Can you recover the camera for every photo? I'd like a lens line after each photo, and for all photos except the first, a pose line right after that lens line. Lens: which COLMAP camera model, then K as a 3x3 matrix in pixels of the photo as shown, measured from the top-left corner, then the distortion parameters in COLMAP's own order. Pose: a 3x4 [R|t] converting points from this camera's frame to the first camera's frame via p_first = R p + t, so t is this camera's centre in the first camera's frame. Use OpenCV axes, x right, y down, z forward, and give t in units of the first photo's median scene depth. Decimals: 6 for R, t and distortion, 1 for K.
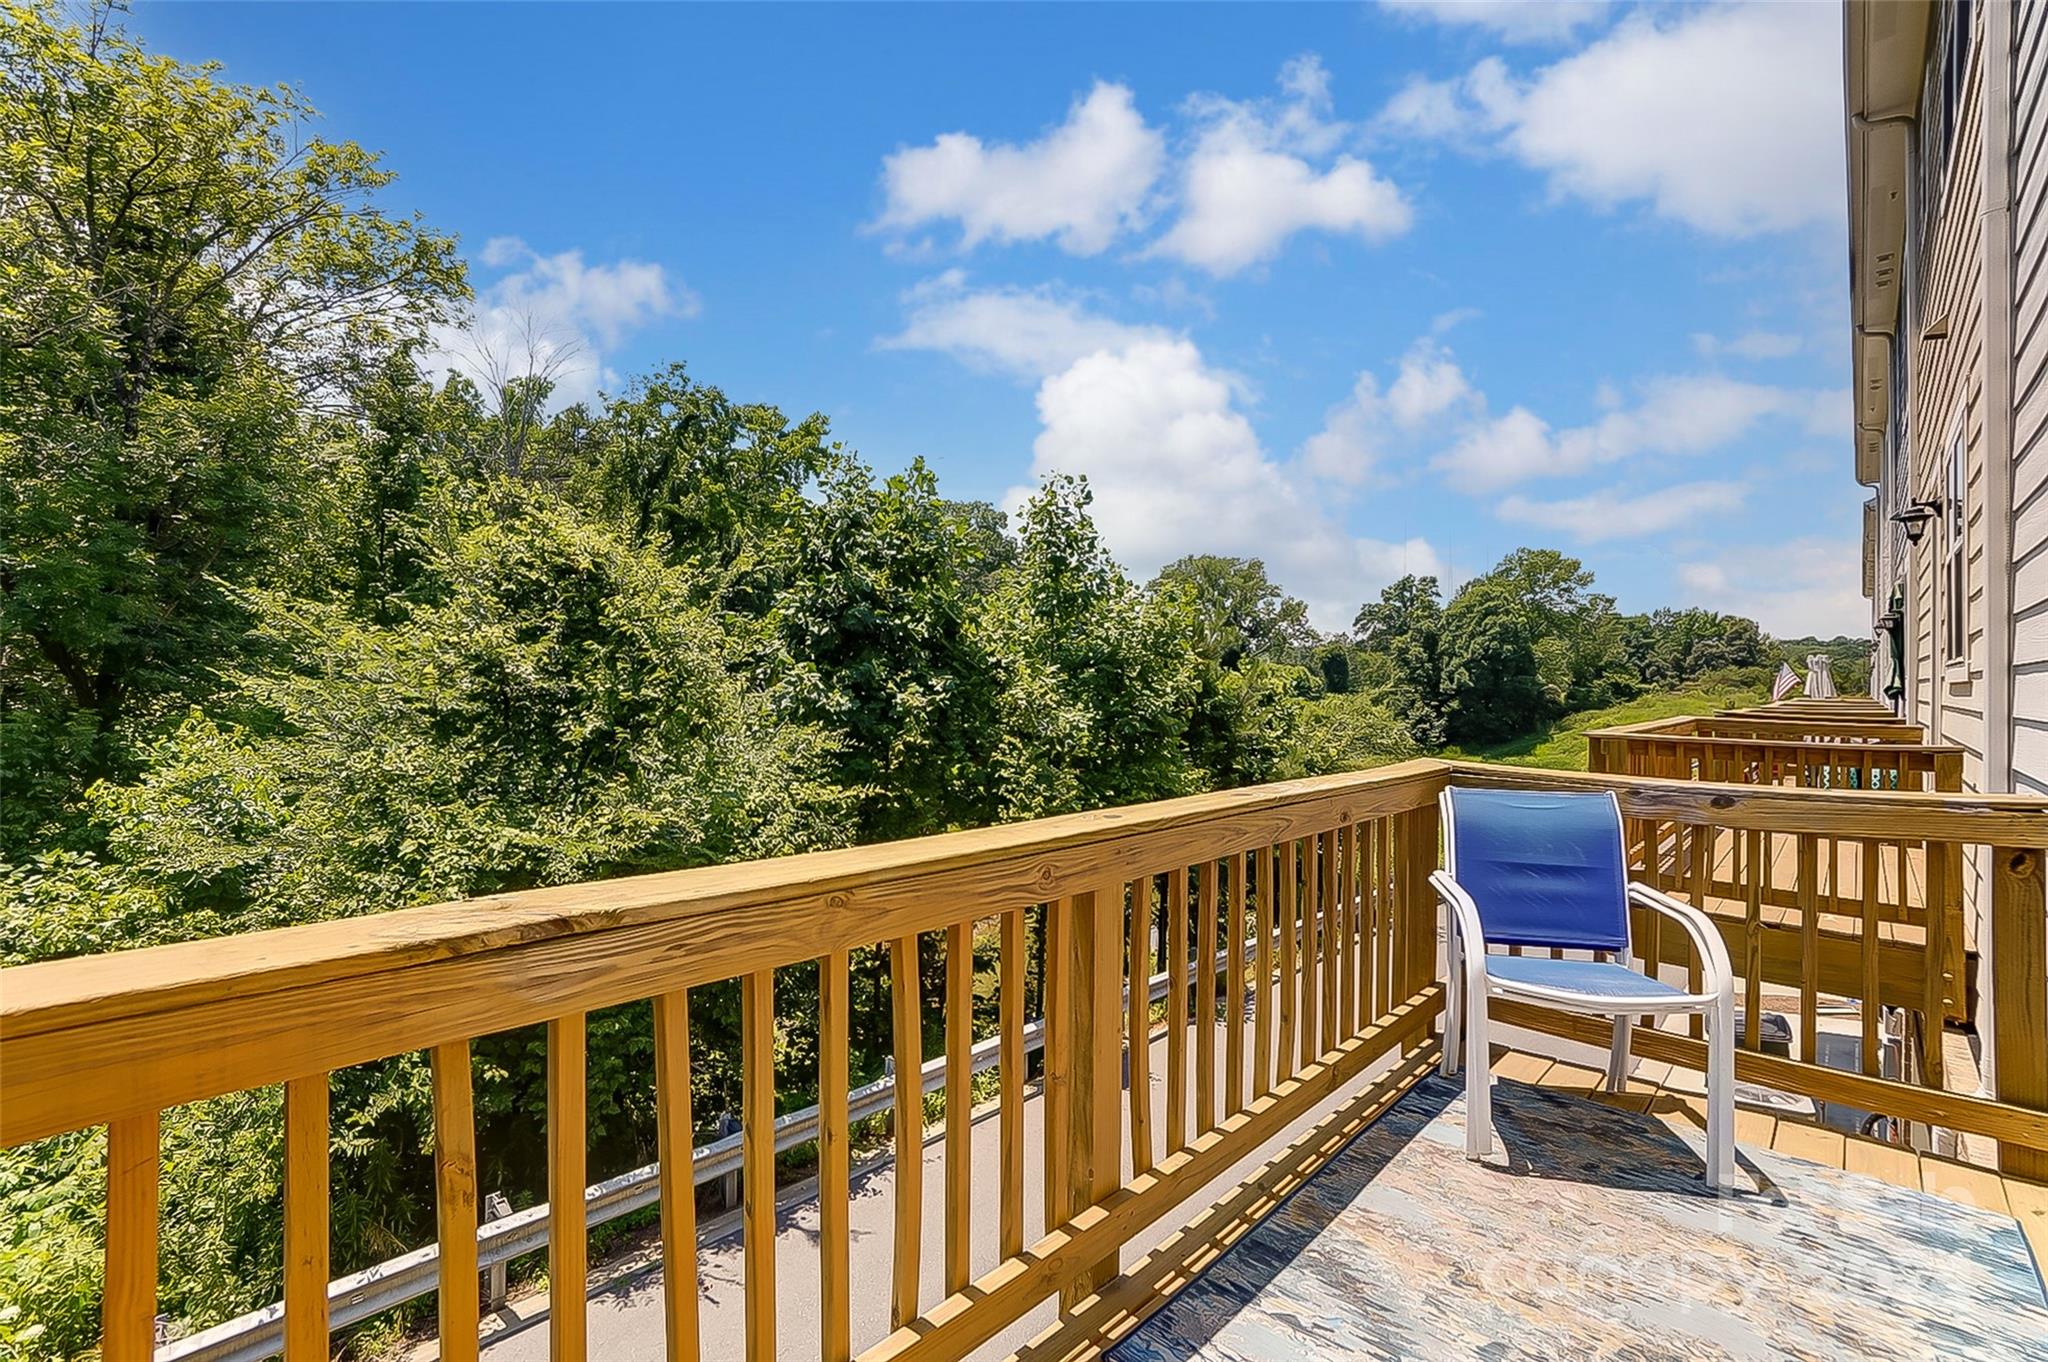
lens RADIAL K [[918.0, 0, 1010.4], [0, 918.0, 672.0], [0, 0, 1]] dist [-0.057952, 0.021642]
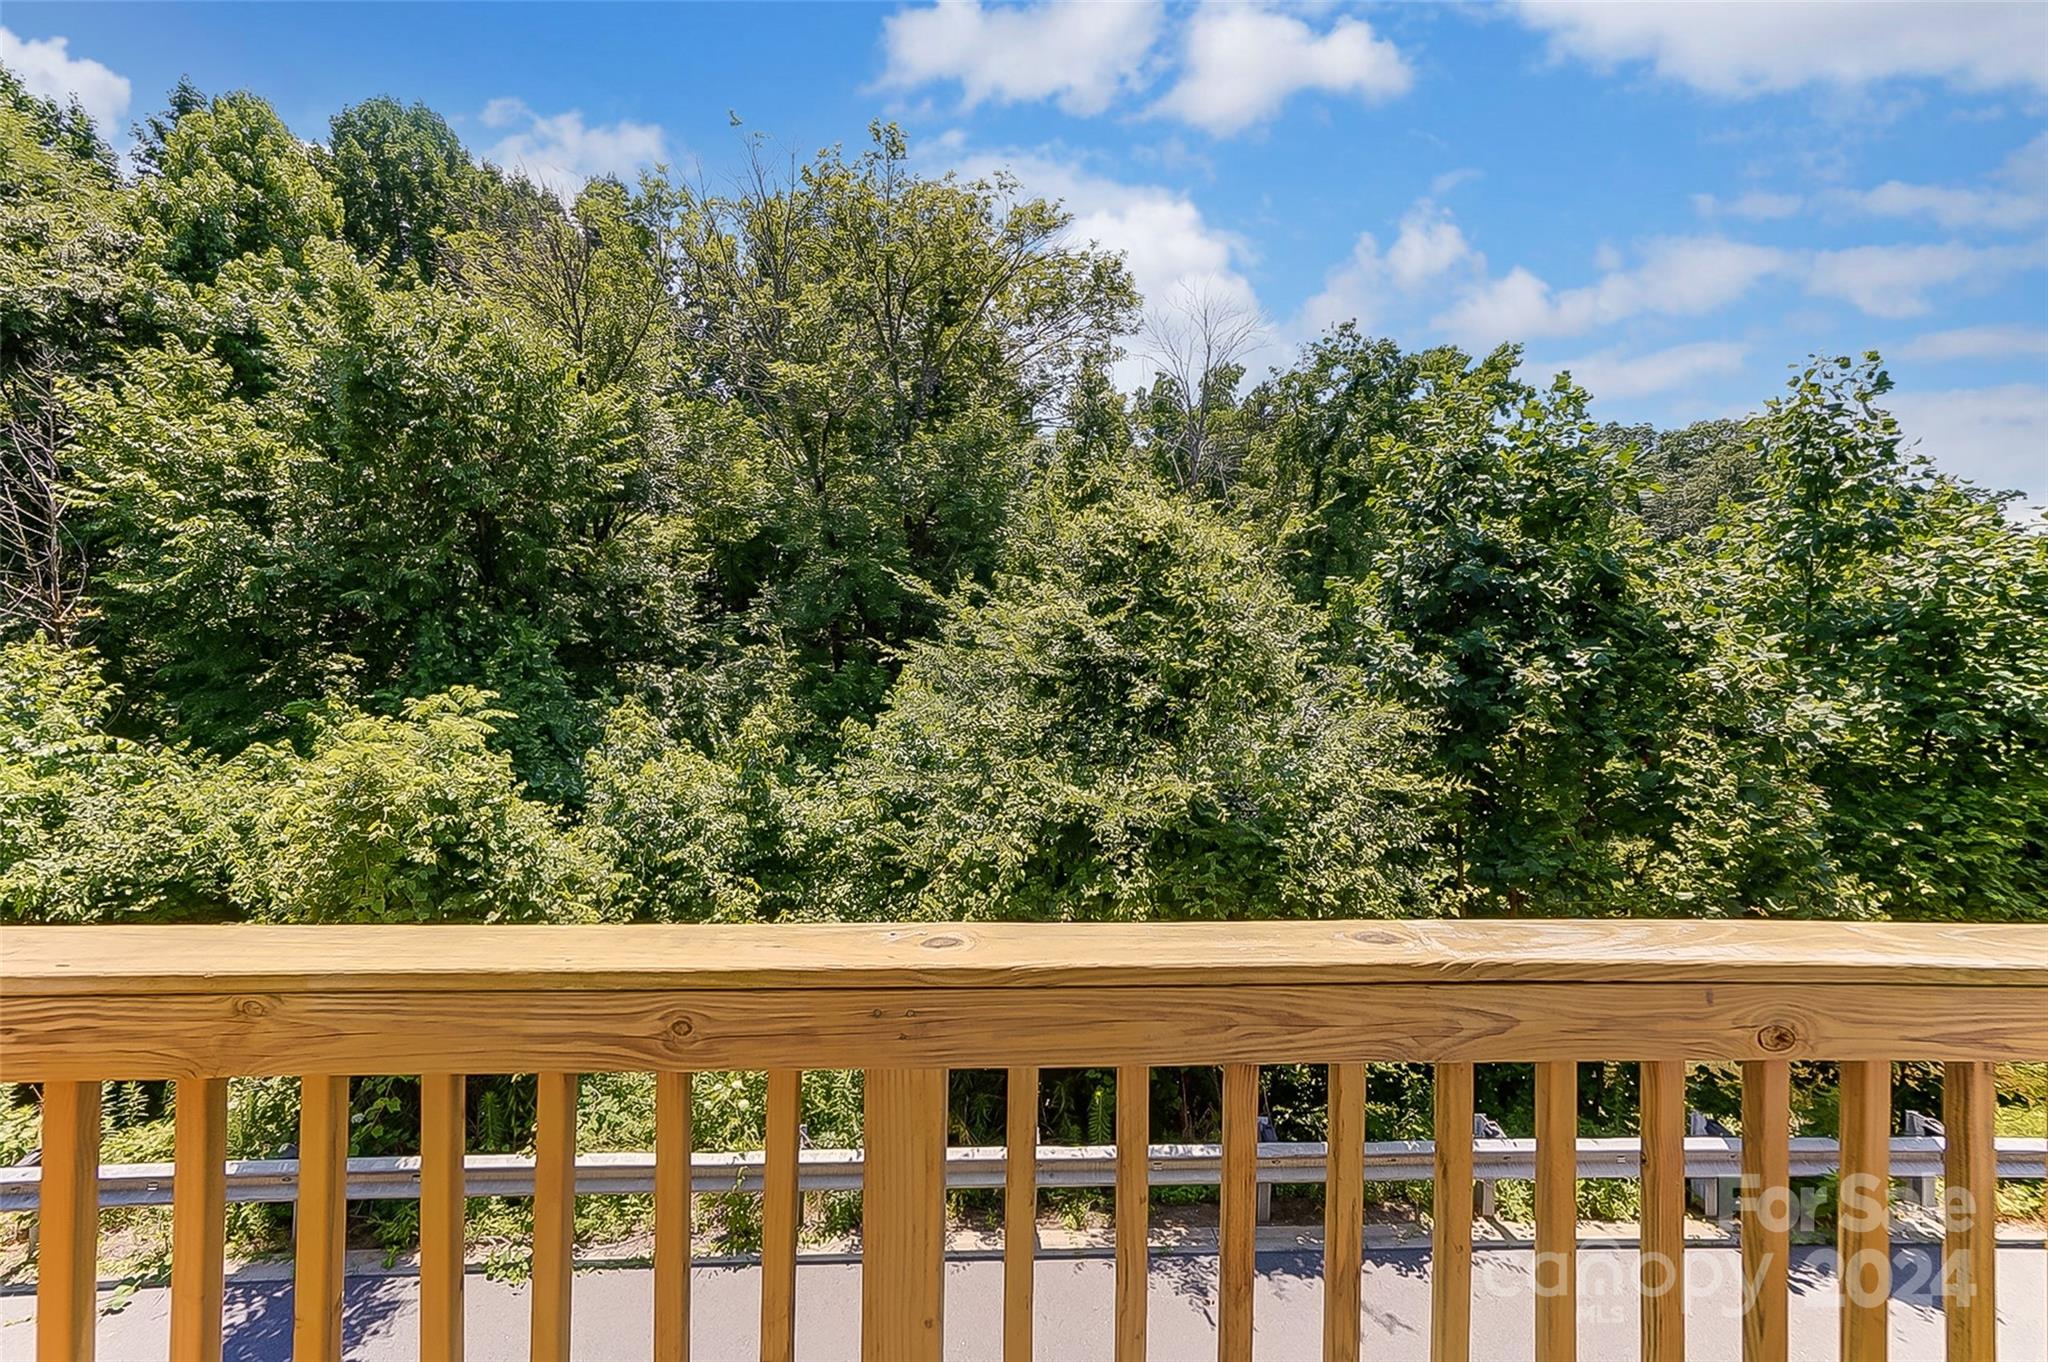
lens RADIAL K [[912.6, 0, 1024.1], [0, 912.6, 632.2], [0, 0, 1]] dist [0.011467, -0.000292]
pose [[0.739704, -0.002740, -0.672927, 0.095879], [-0.001236, 0.999984, -0.005431, -0.003731], [0.672931, 0.004849, 0.739689, 0.095470]]
